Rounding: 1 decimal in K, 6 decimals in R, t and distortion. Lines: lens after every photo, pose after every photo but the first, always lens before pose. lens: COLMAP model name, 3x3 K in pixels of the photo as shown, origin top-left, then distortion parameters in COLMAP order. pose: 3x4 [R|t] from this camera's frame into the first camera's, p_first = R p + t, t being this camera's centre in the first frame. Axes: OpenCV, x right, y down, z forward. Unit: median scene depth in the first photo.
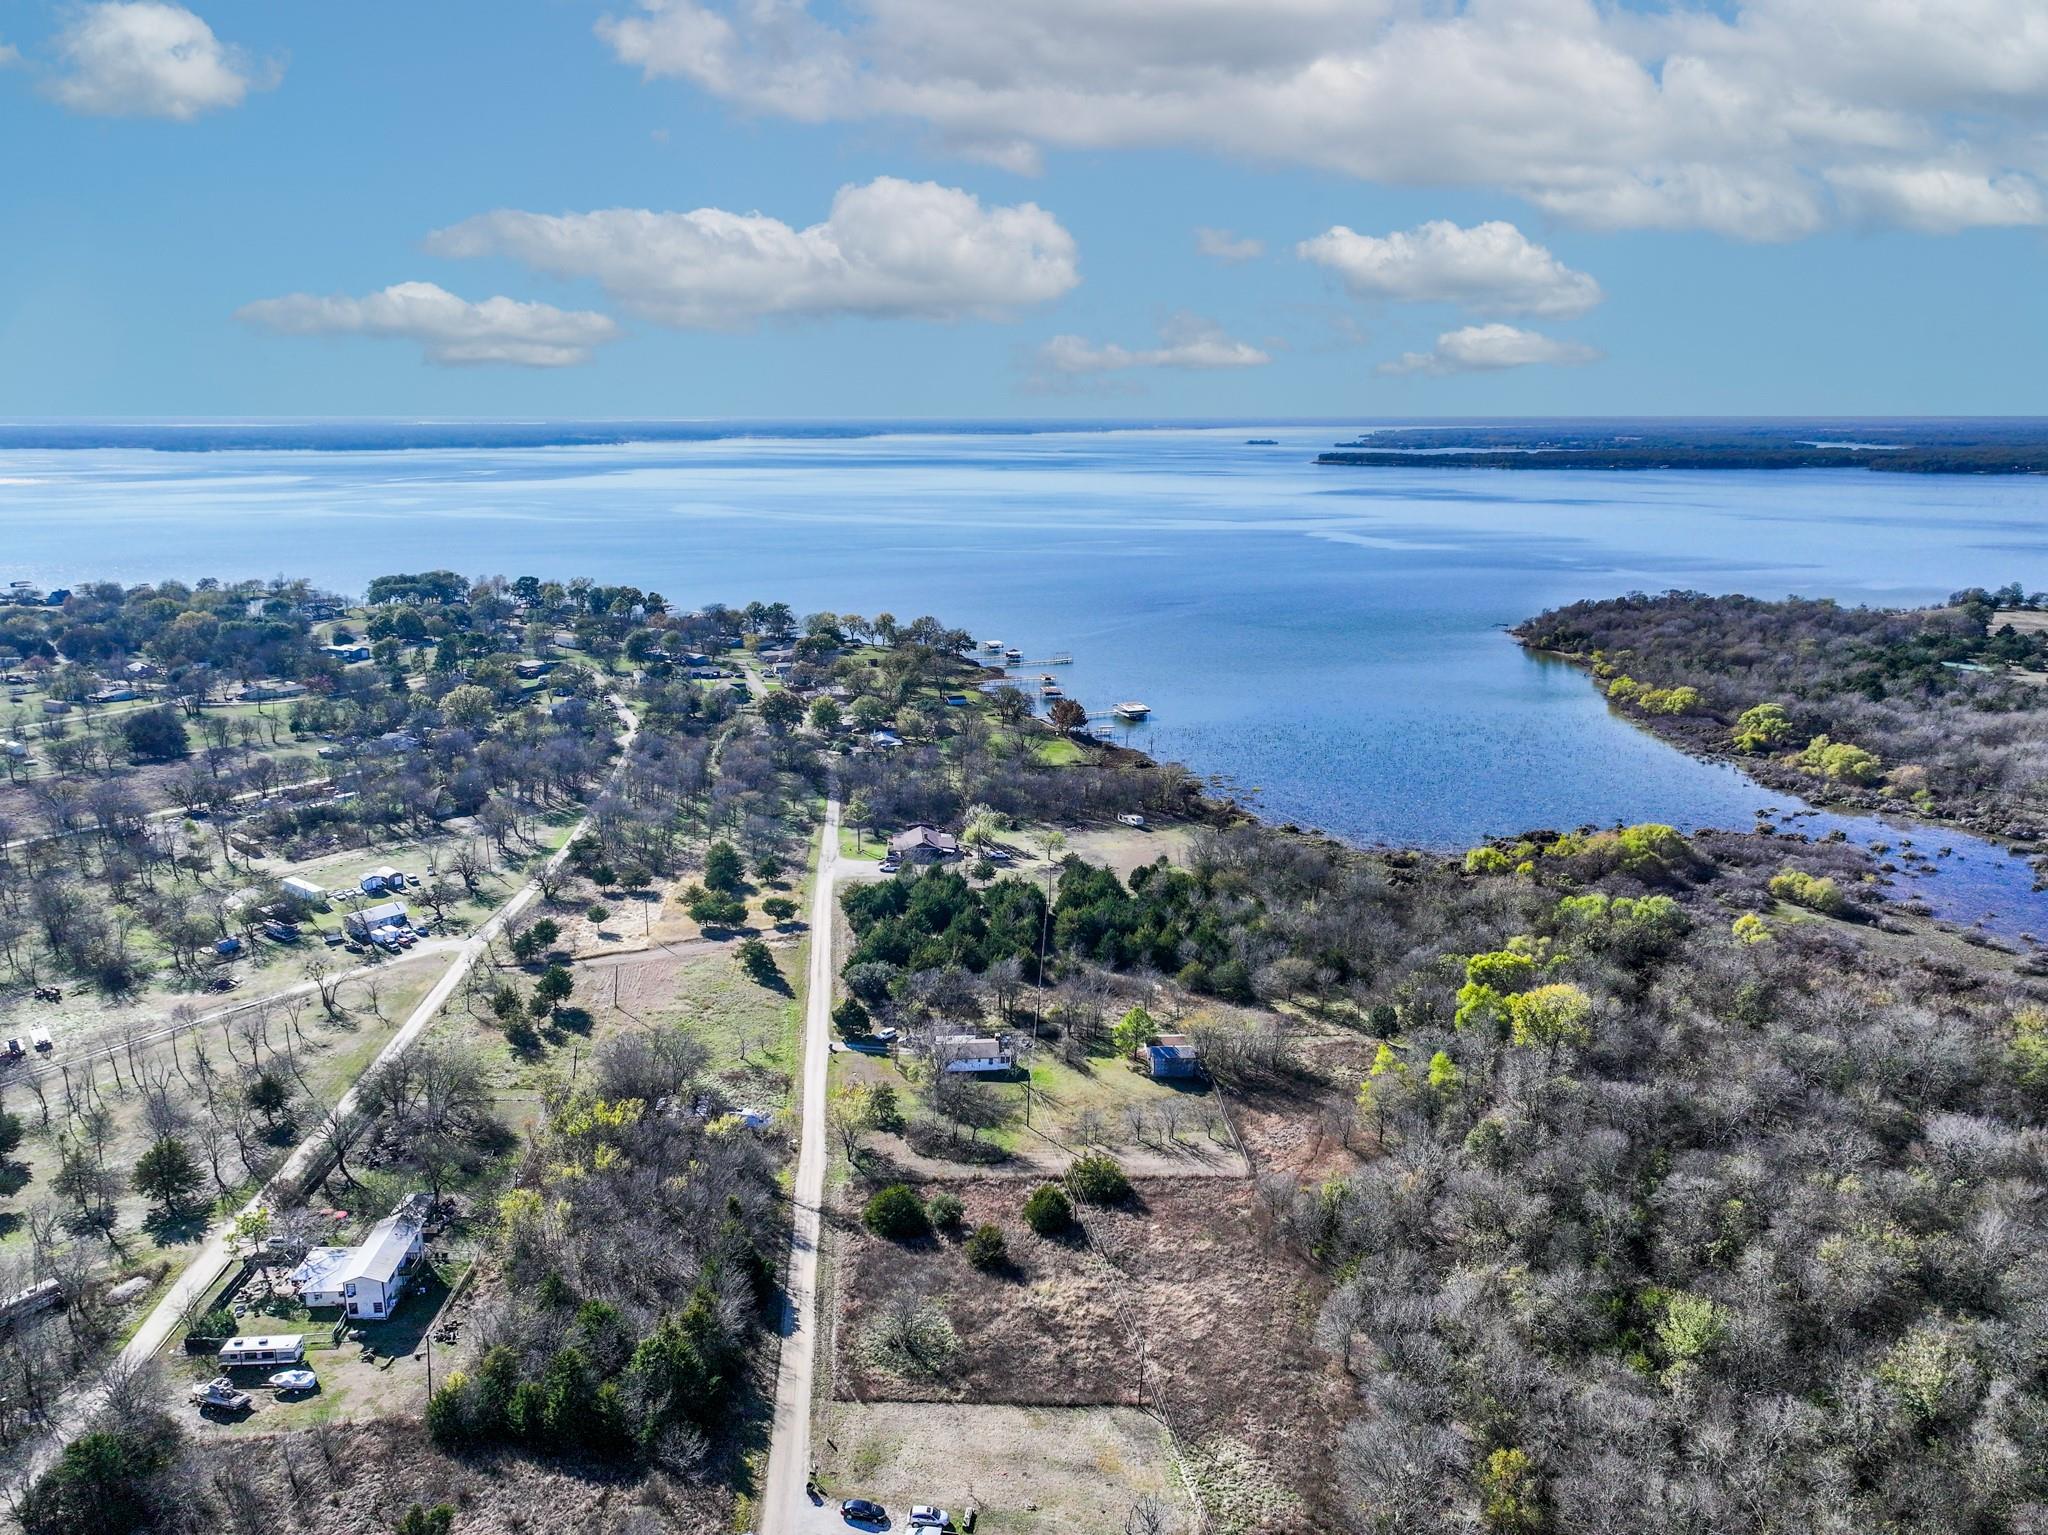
lens RADIAL K [[1442.1, 0, 1028.8], [0, 1442.1, 768.3], [0, 0, 1]] dist [0.013757, 0.001193]
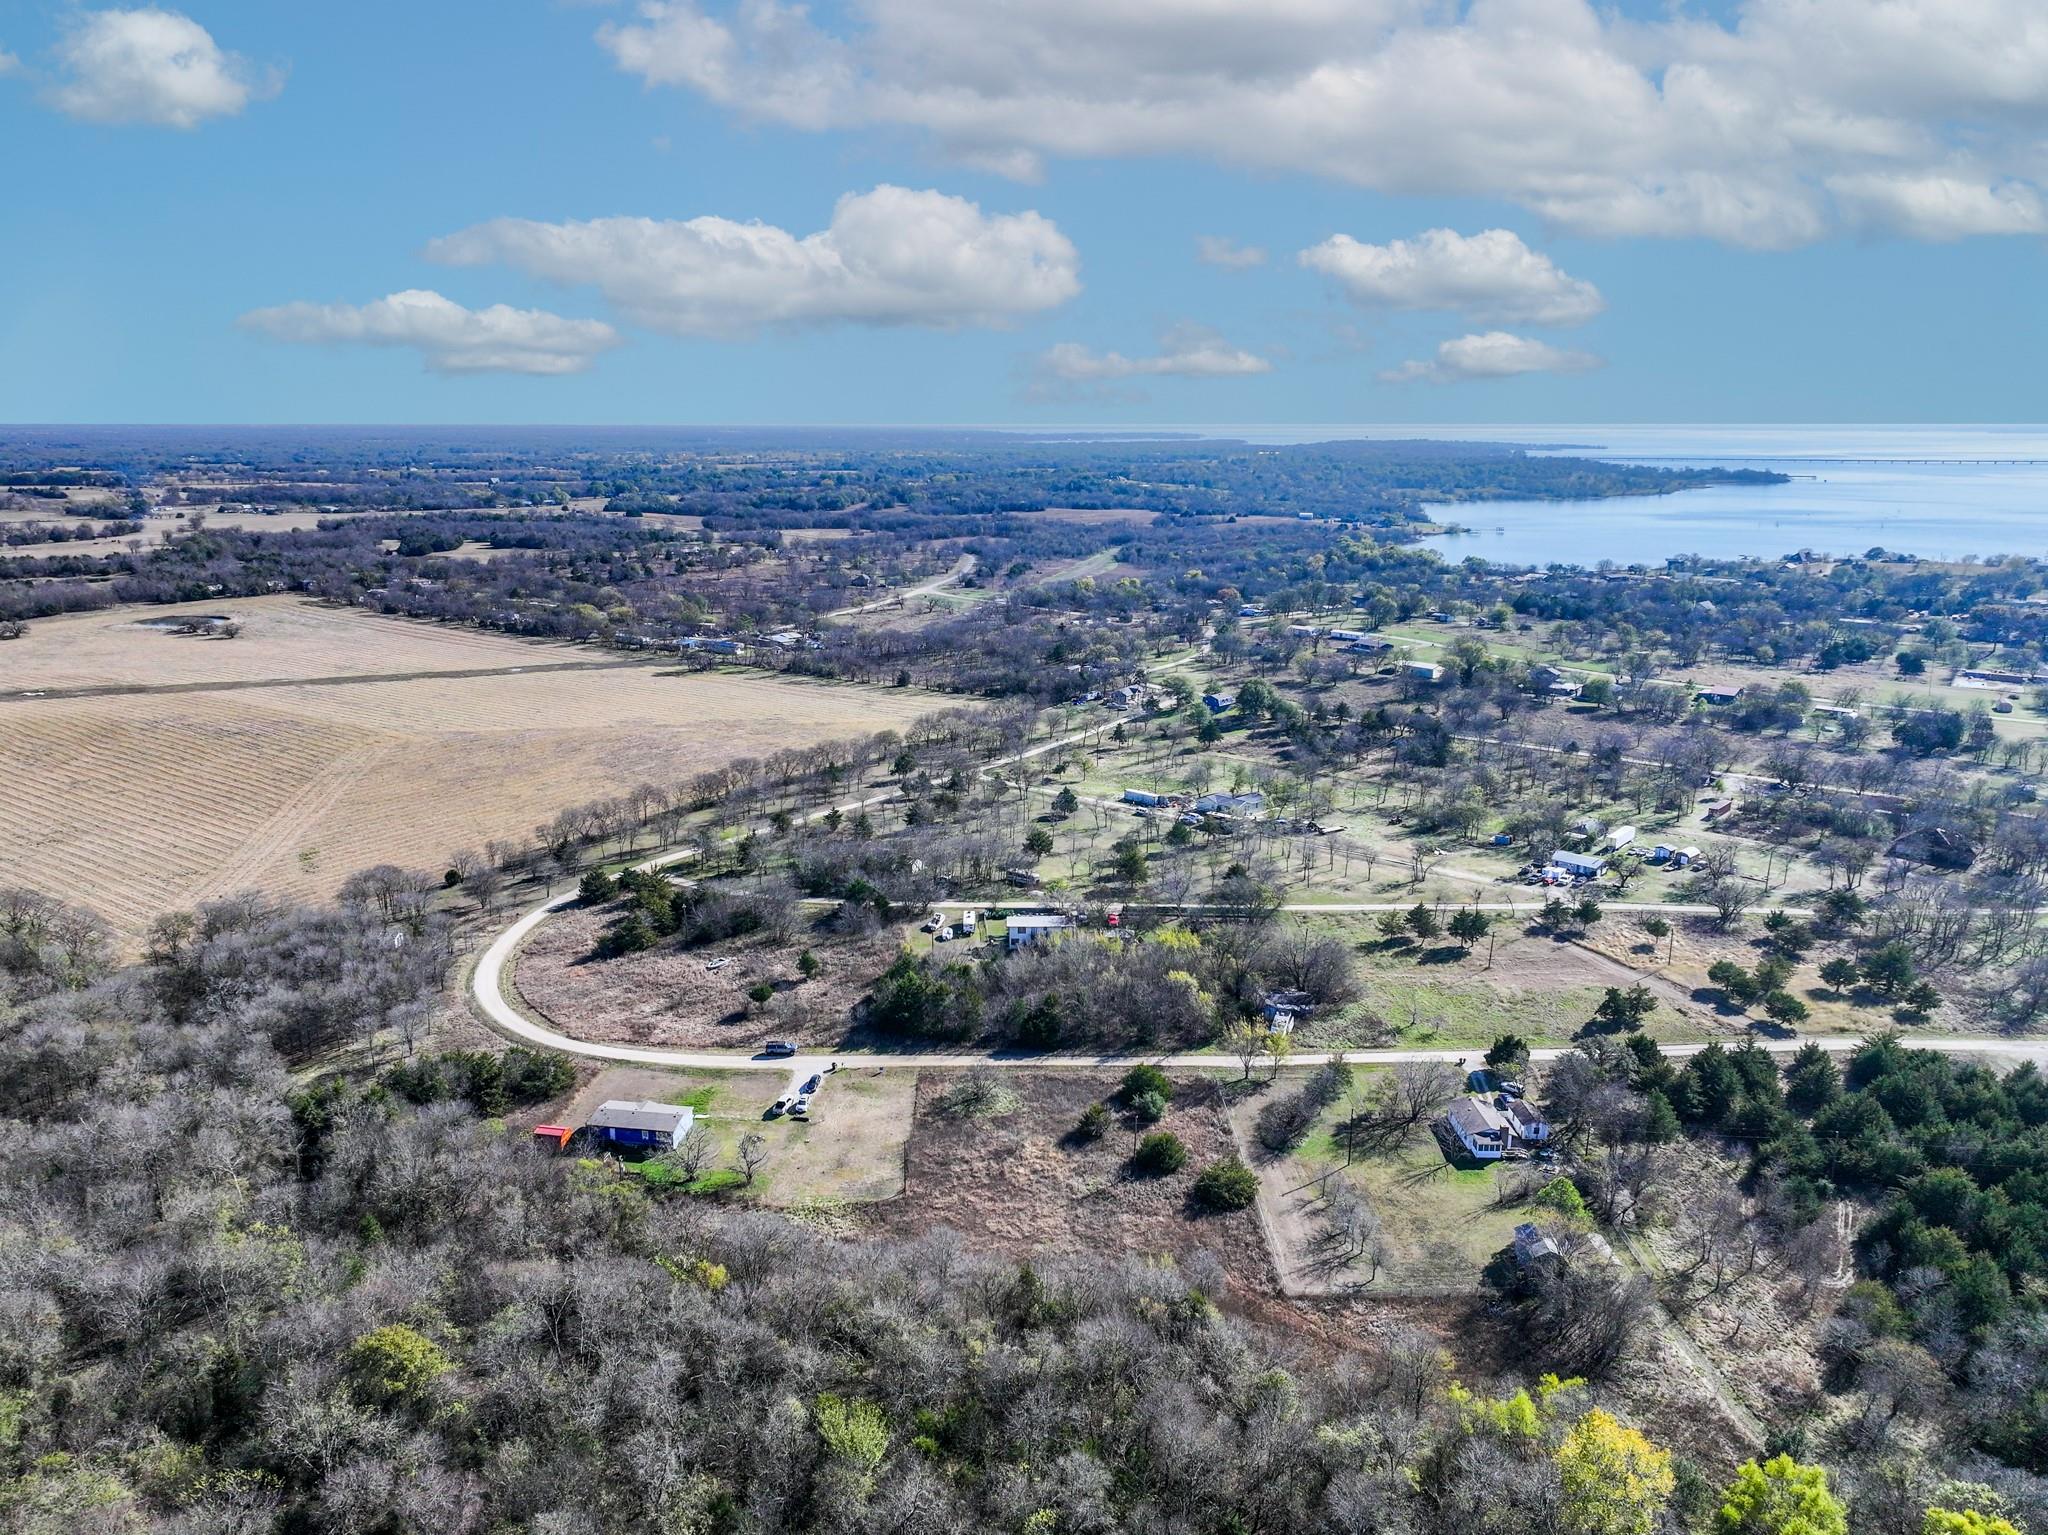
lens RADIAL K [[1478.6, 0, 977.3], [0, 1478.6, 710.8], [0, 0, 1]] dist [0.006799, 0.001855]
pose [[-0.073881, 0.195257, -0.977965, 1.111205], [-0.243365, 0.947468, 0.207553, -0.220149], [0.967117, 0.253337, -0.022481, 0.855690]]
